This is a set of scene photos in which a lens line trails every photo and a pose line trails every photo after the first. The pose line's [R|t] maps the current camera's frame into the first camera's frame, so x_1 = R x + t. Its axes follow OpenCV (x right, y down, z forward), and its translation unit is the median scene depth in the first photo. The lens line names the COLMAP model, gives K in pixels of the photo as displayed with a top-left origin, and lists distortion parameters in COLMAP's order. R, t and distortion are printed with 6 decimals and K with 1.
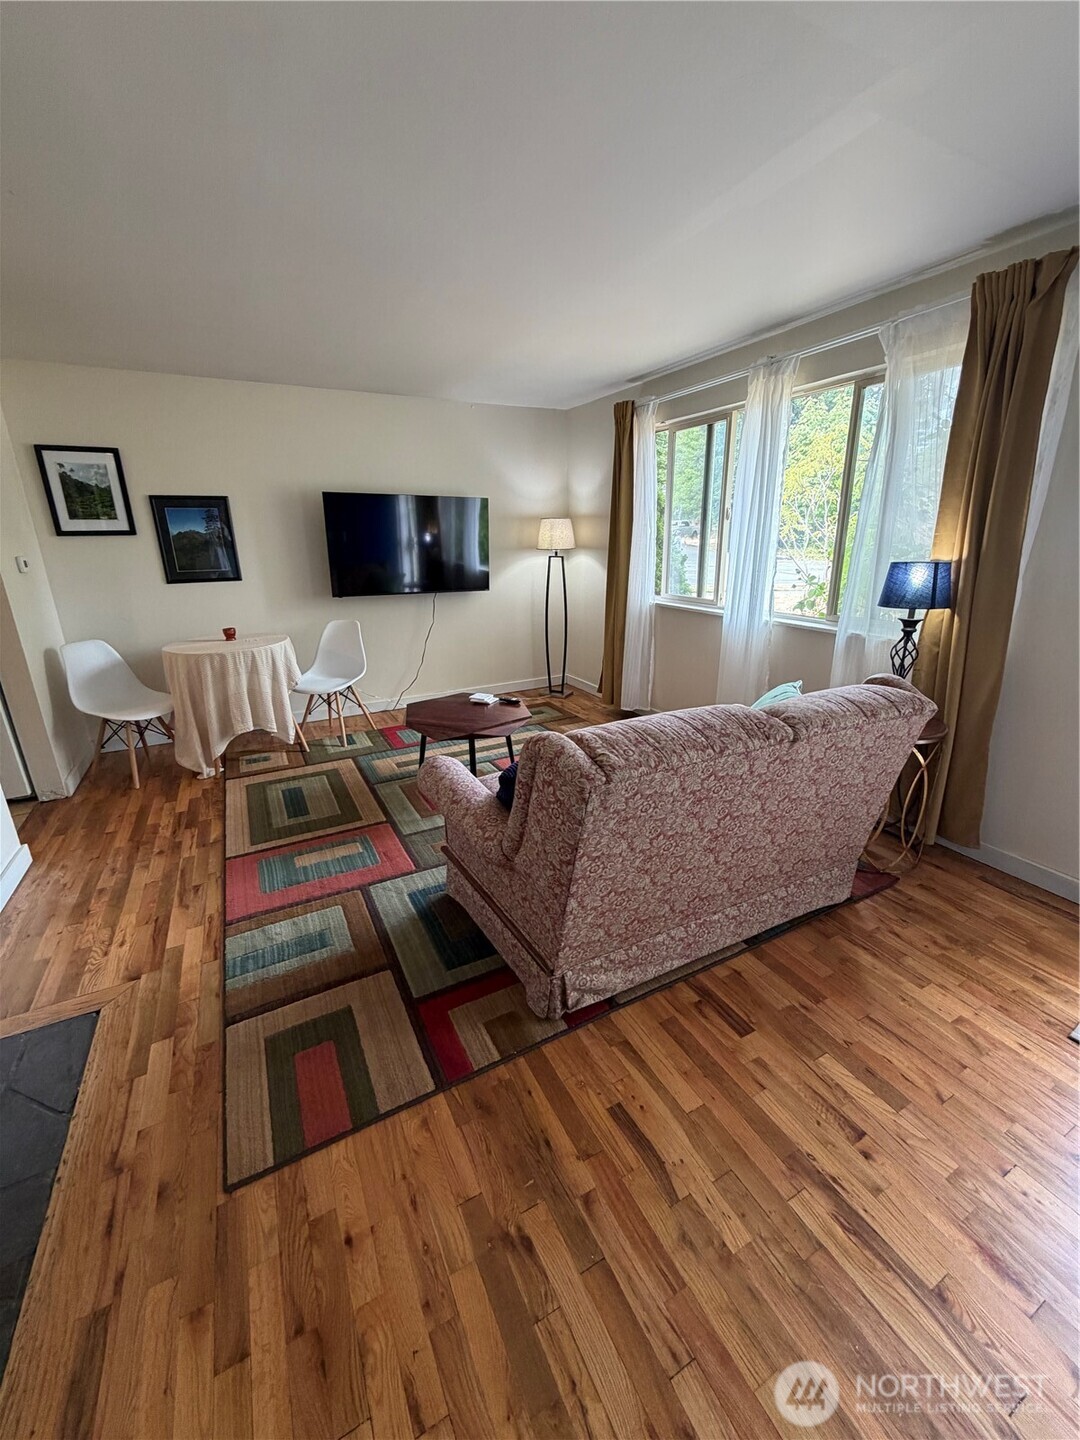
lens RADIAL K [[575.0, 0, 541.0], [0, 575.0, 714.5], [0, 0, 1]] dist [0.001396, 0.000190]
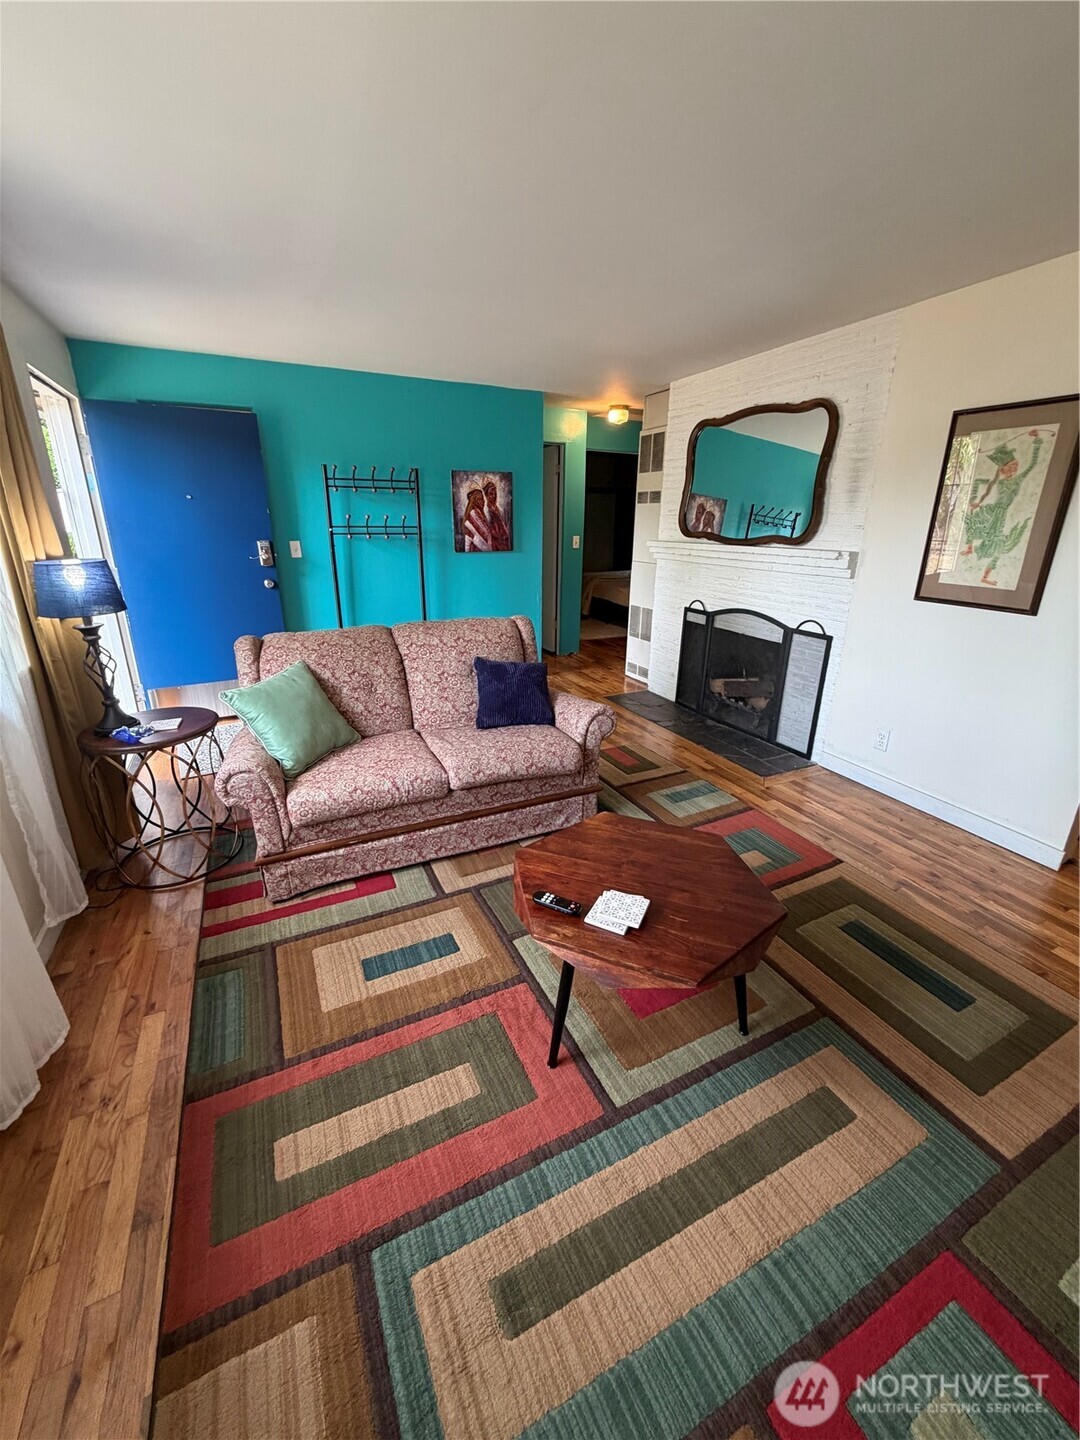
lens RADIAL K [[575.0, 0, 539.5], [0, 575.0, 713.5], [0, 0, 1]] dist [0.001396, 0.000190]
pose [[-0.999521, -0.002357, 0.030851, -0.078082], [0.016443, 0.804174, 0.594166, -0.595552], [-0.026211, 0.594389, -0.803750, 1.848837]]
